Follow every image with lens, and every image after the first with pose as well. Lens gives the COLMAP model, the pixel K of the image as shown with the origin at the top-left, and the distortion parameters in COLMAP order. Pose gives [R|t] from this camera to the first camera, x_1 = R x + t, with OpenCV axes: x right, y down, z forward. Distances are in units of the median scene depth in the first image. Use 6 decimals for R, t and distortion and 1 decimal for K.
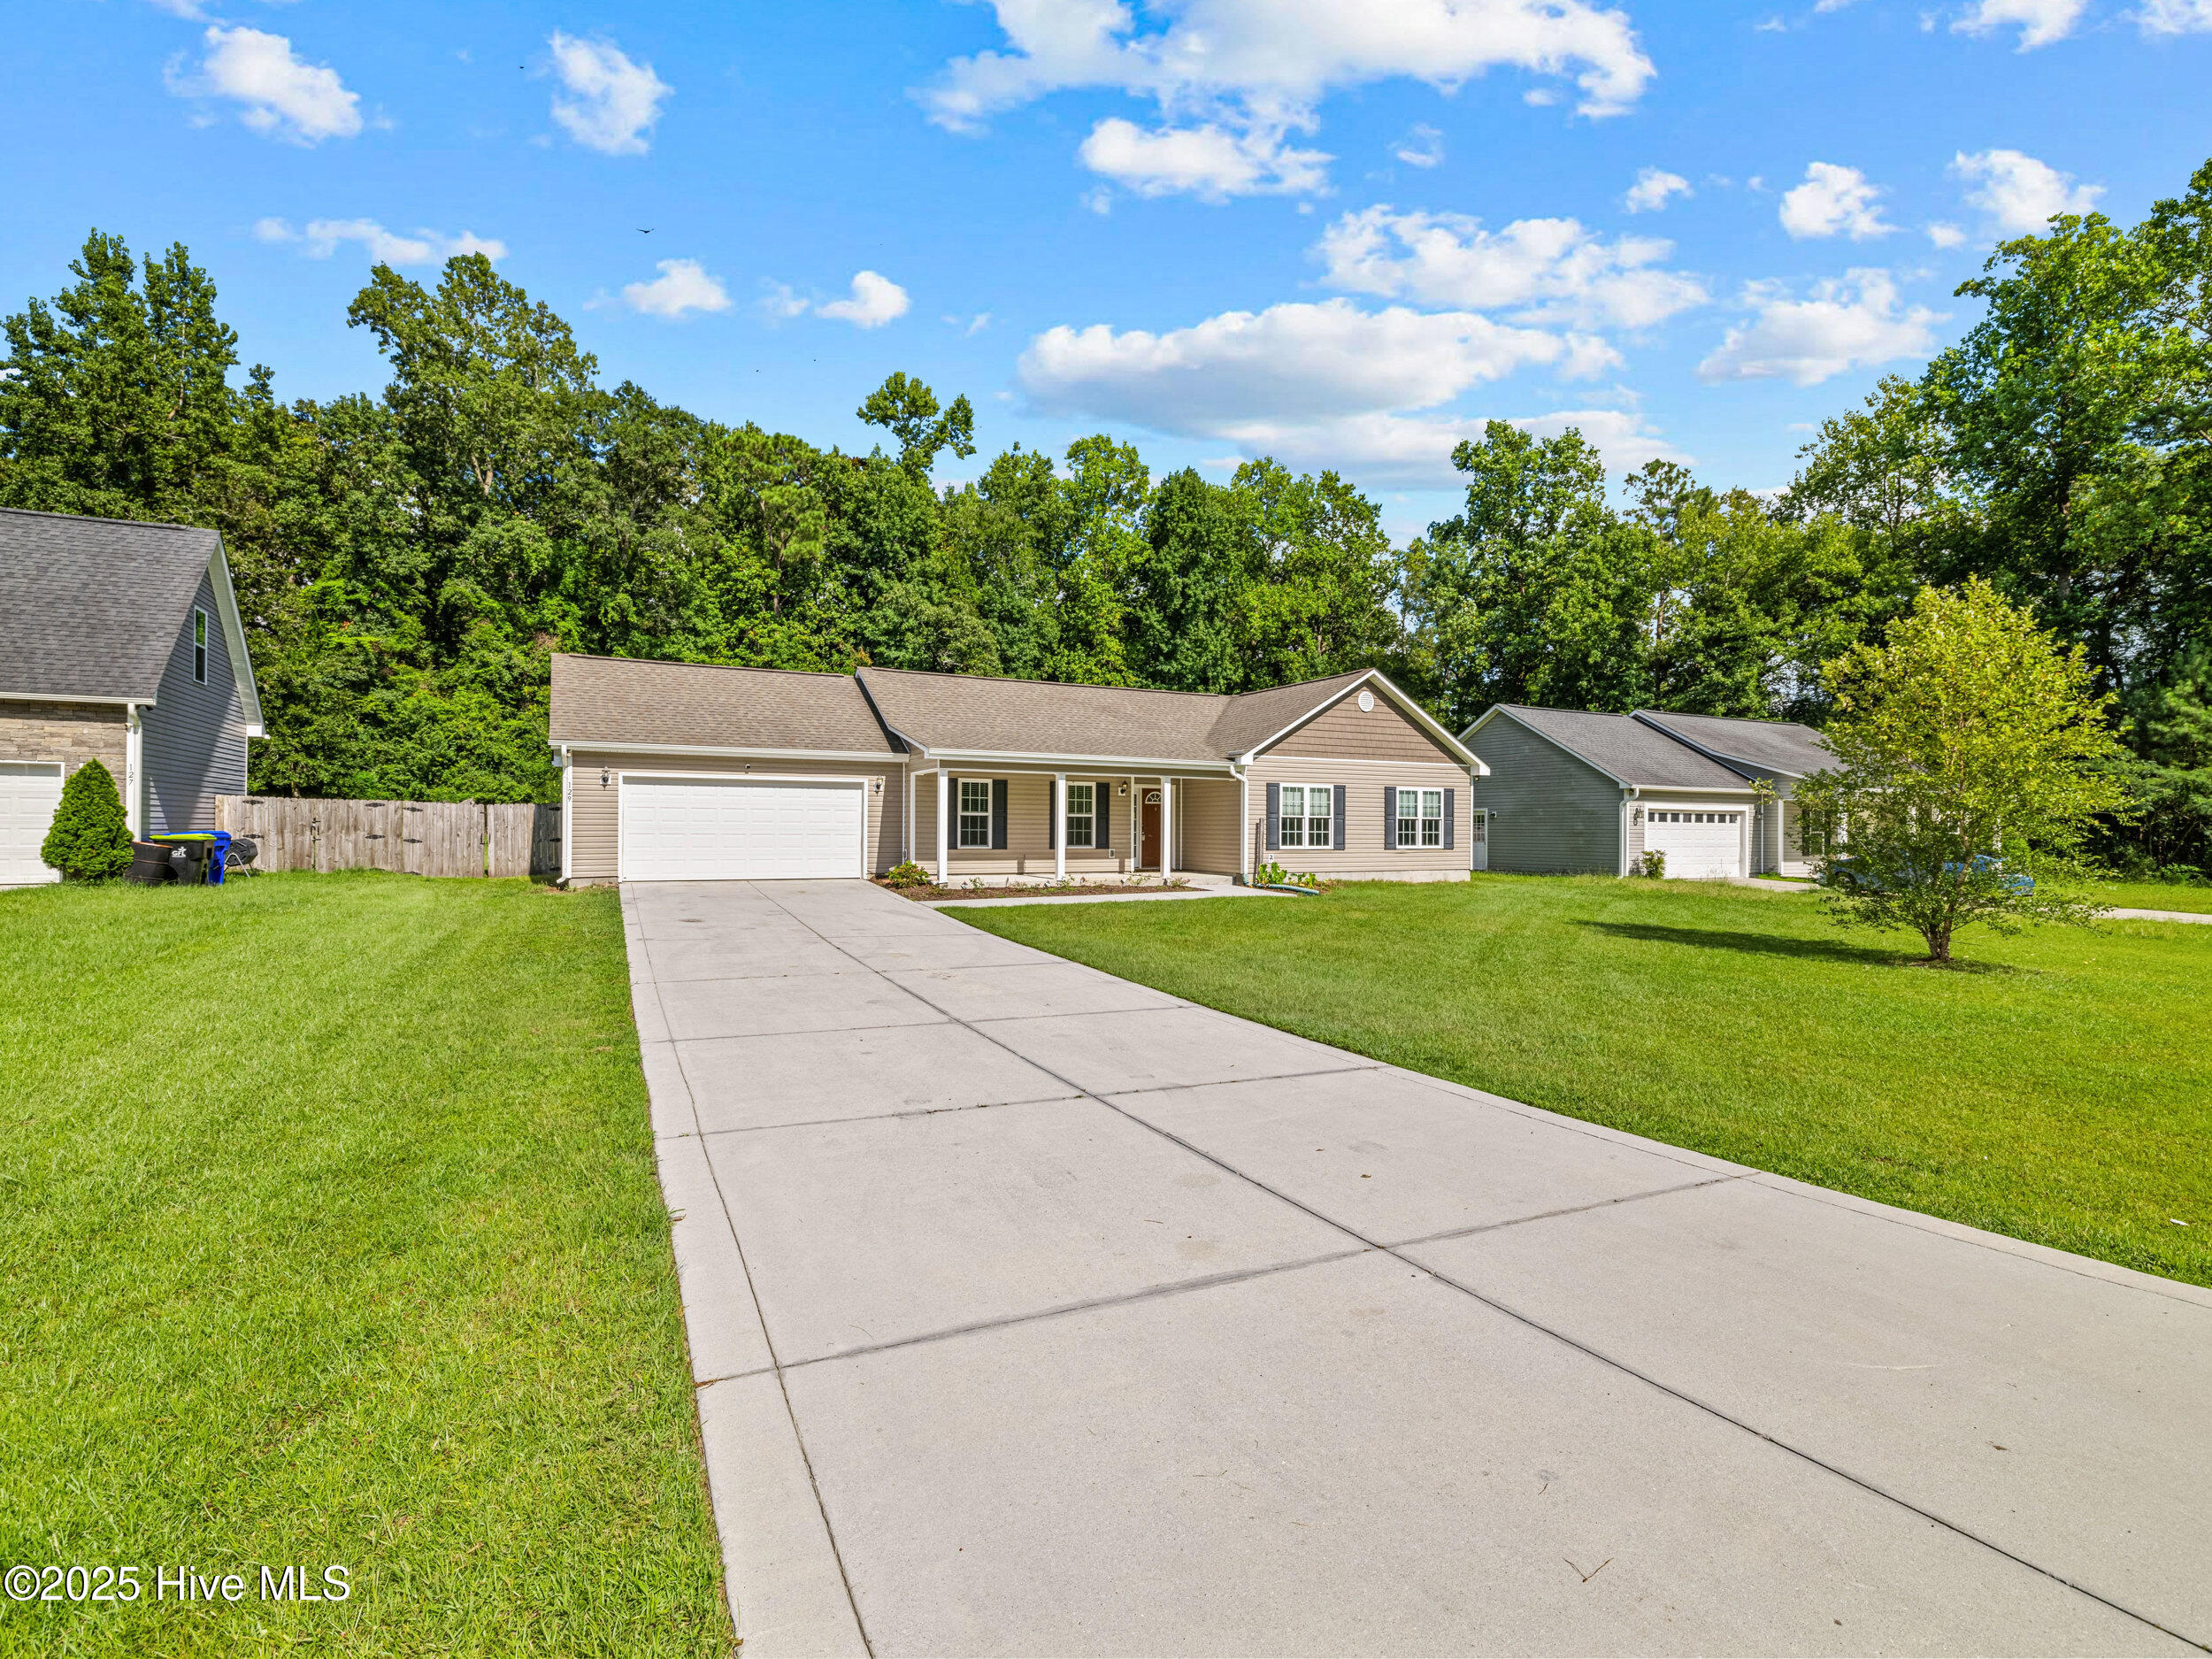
lens RADIAL K [[1049.5, 0, 1117.4], [0, 1049.5, 830.4], [0, 0, 1]] dist [-0.000212, 0.000381]
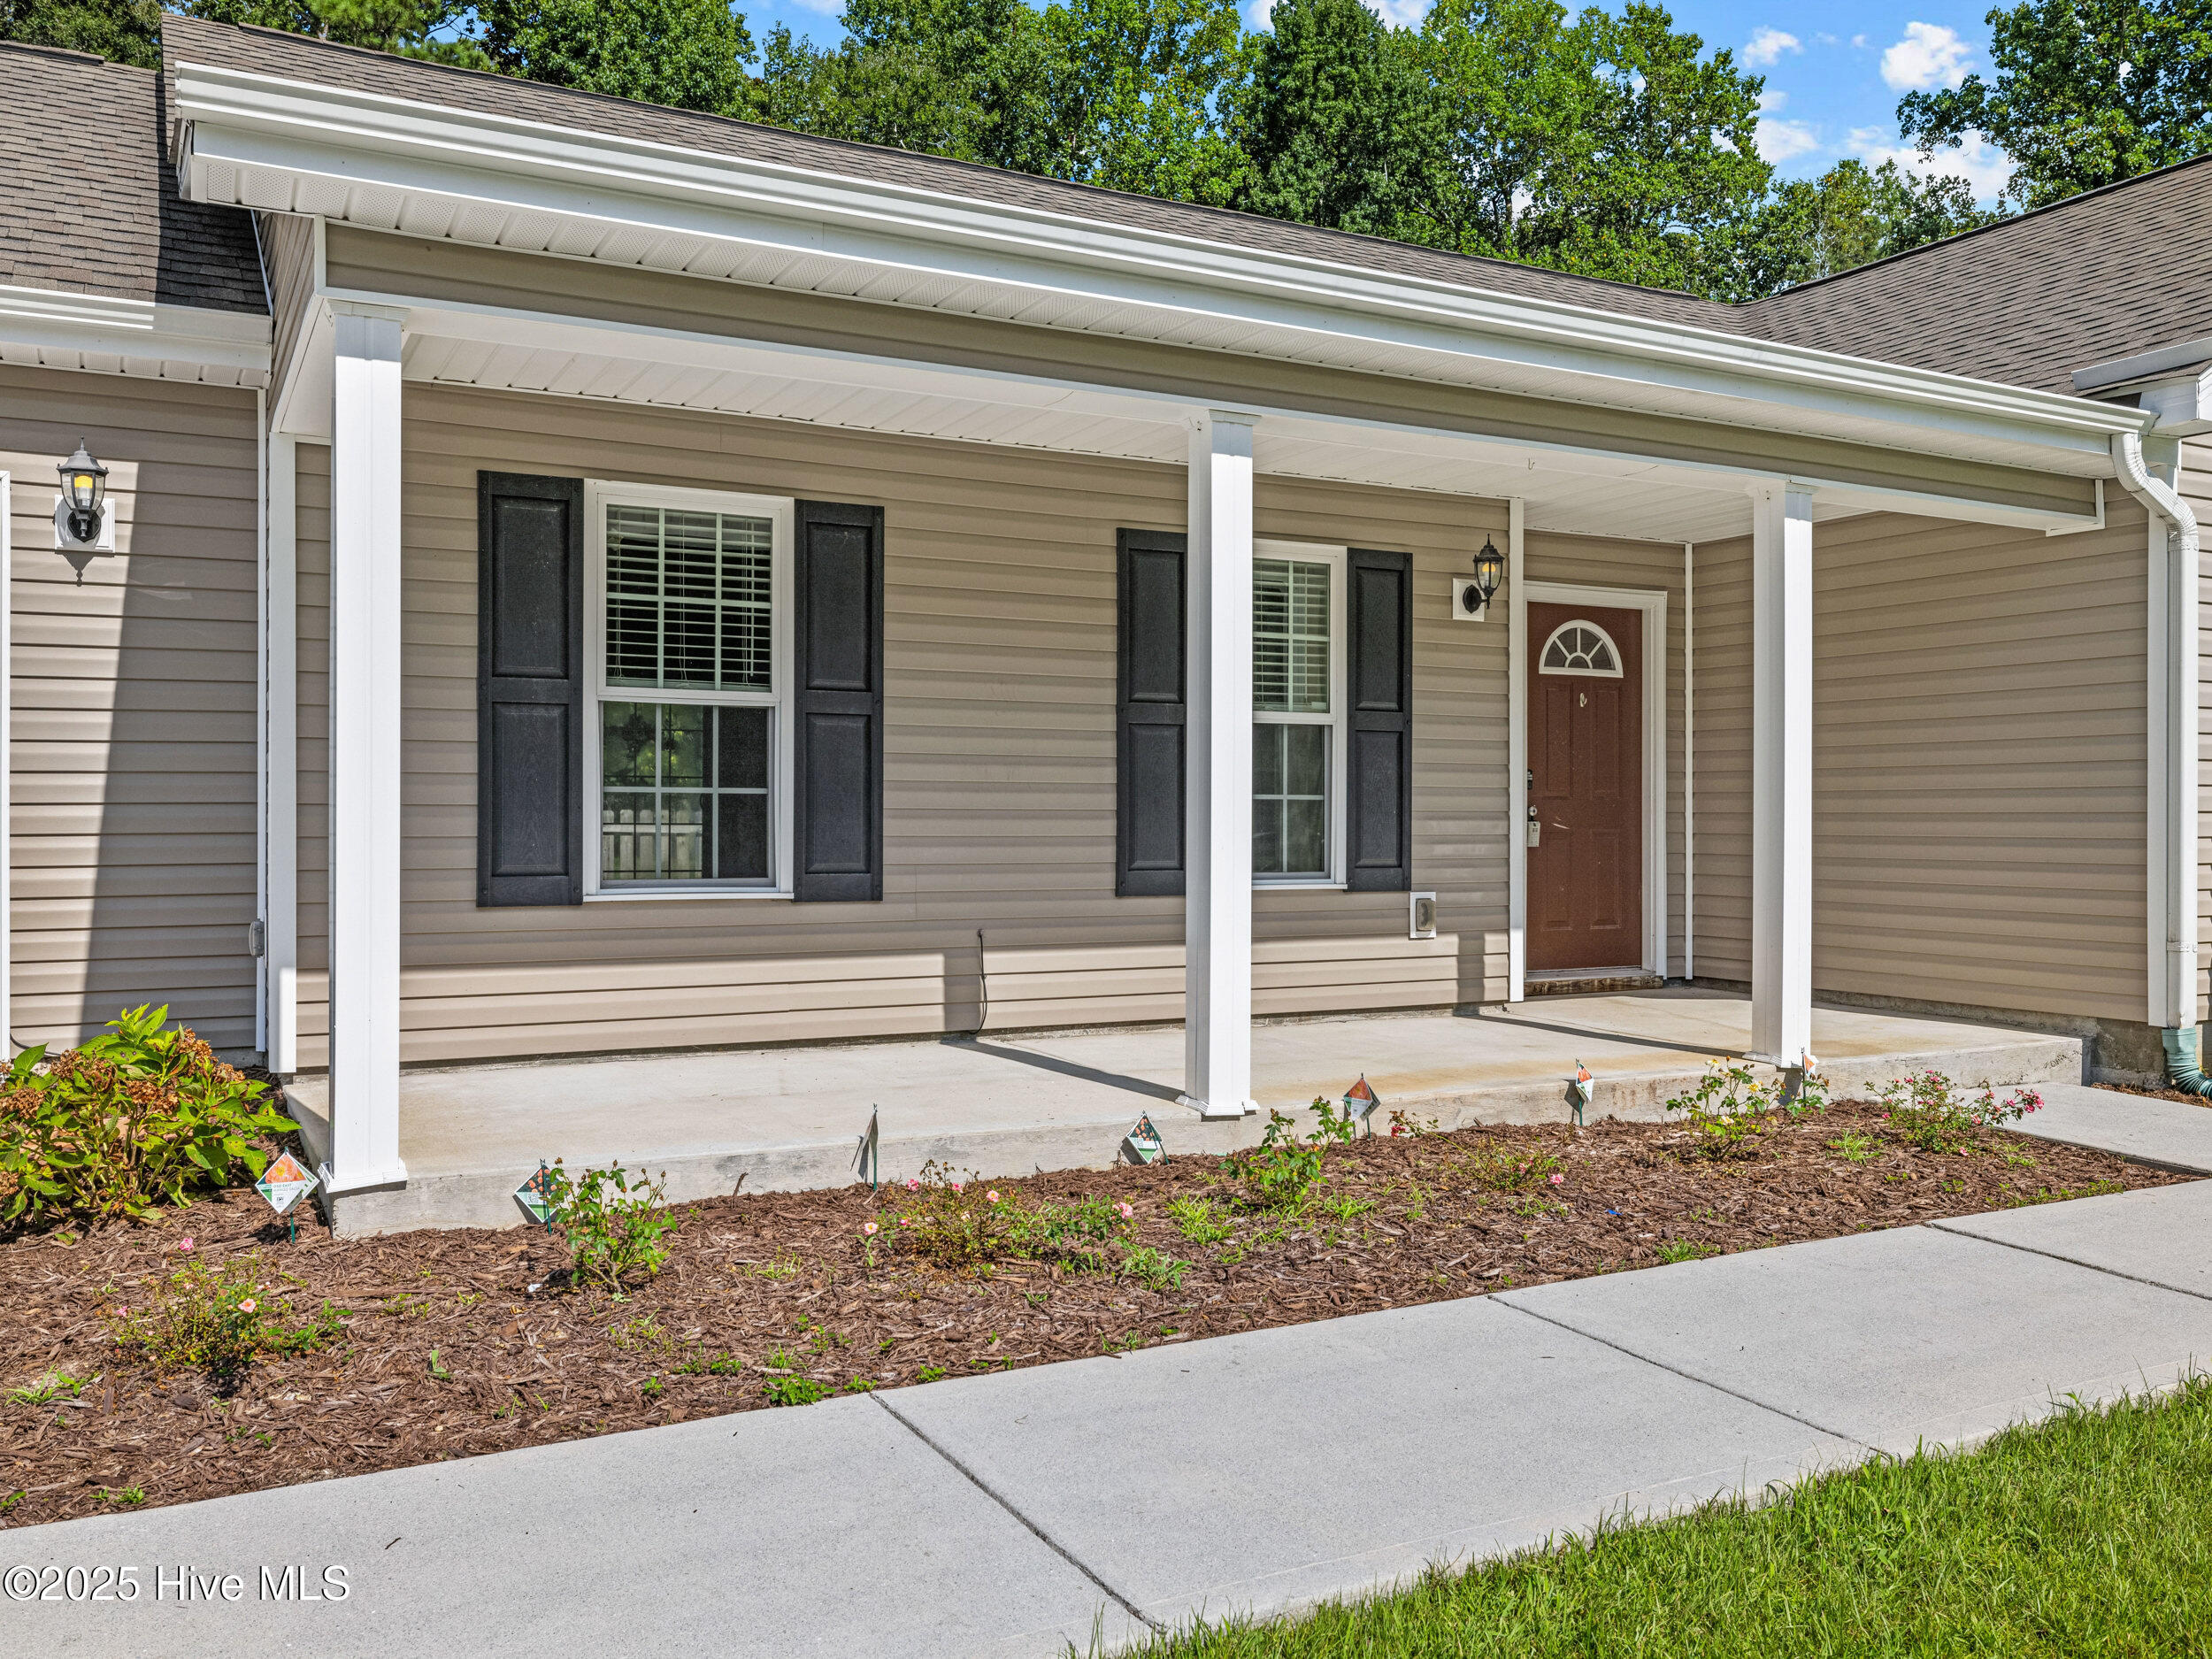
lens RADIAL K [[1778.0, 0, 1097.6], [0, 1778.0, 835.4], [0, 0, 1]] dist [-0.040114, 0.014433]
pose [[0.999939, -0.007685, -0.007993, -0.062395], [0.007716, 0.999963, 0.003825, 0.005481], [0.007964, -0.003887, 0.999961, 0.656278]]
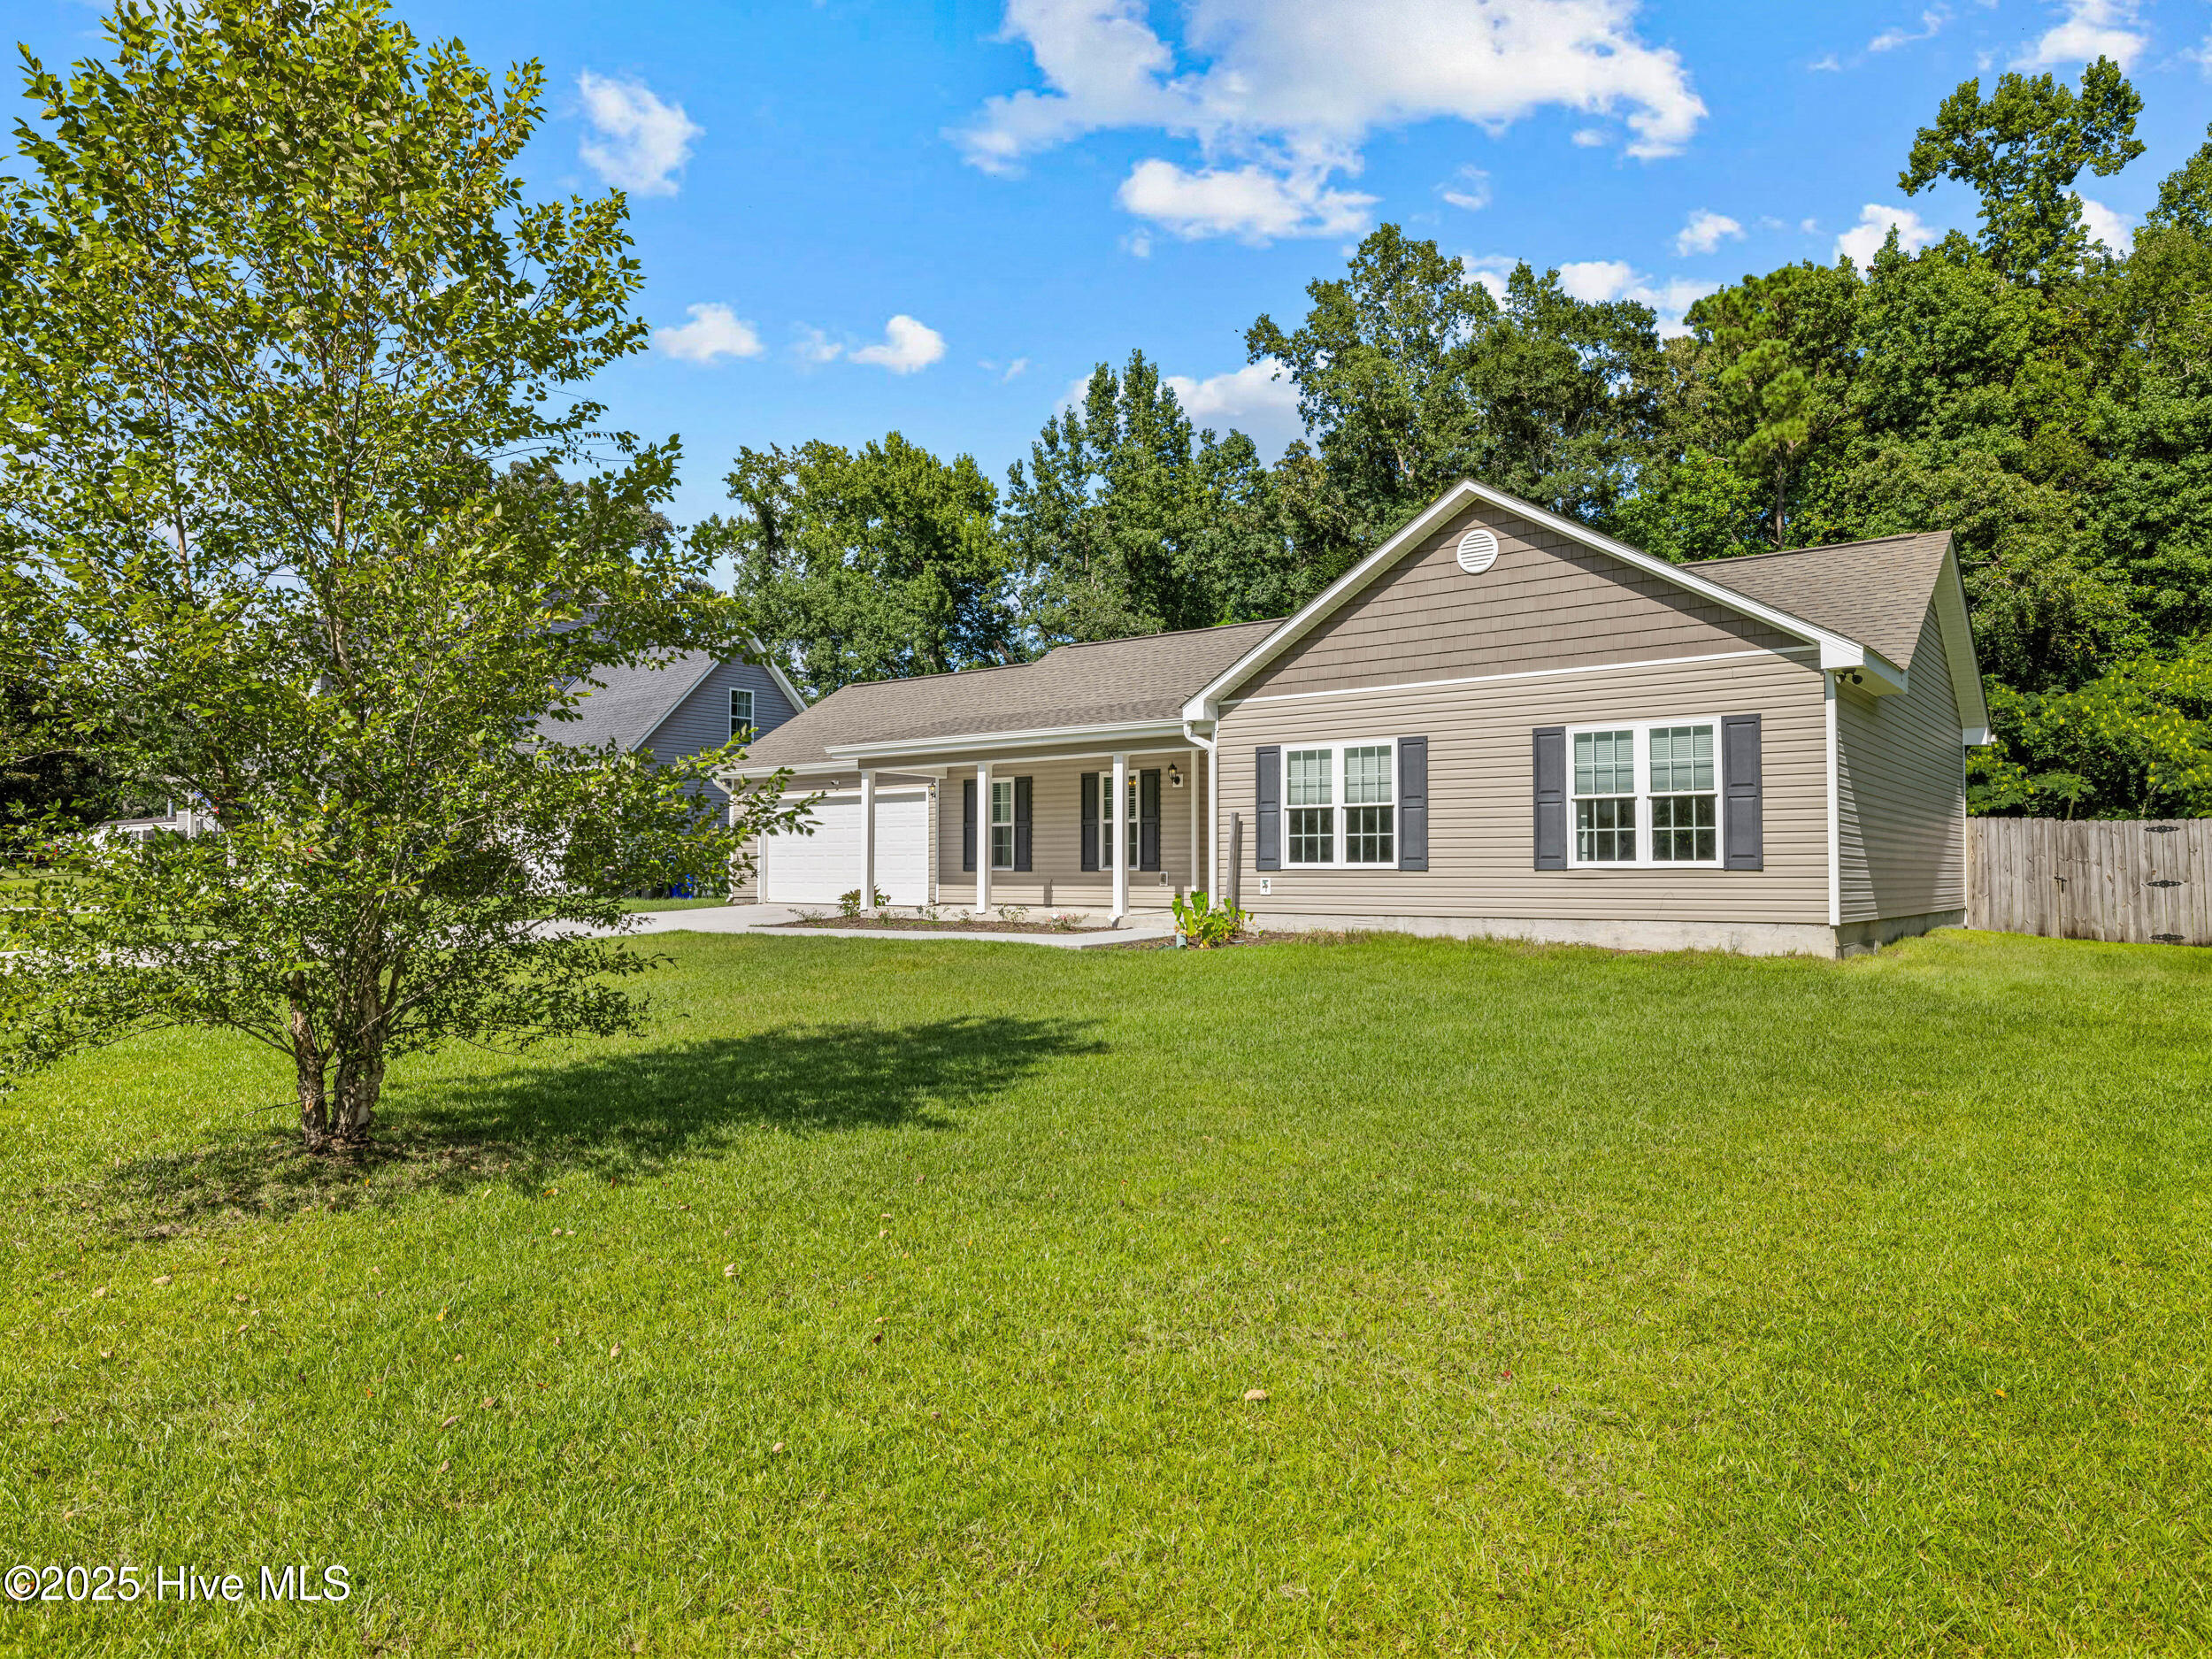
lens RADIAL K [[1323.0, 0, 1102.4], [0, 1323.0, 832.7], [0, 0, 1]] dist [0.005454, 0.002190]
pose [[0.432062, -0.029336, -0.901366, 0.692696], [0.013319, 0.999569, -0.026148, 0.014755], [0.901745, -0.000707, 0.432267, 0.604731]]
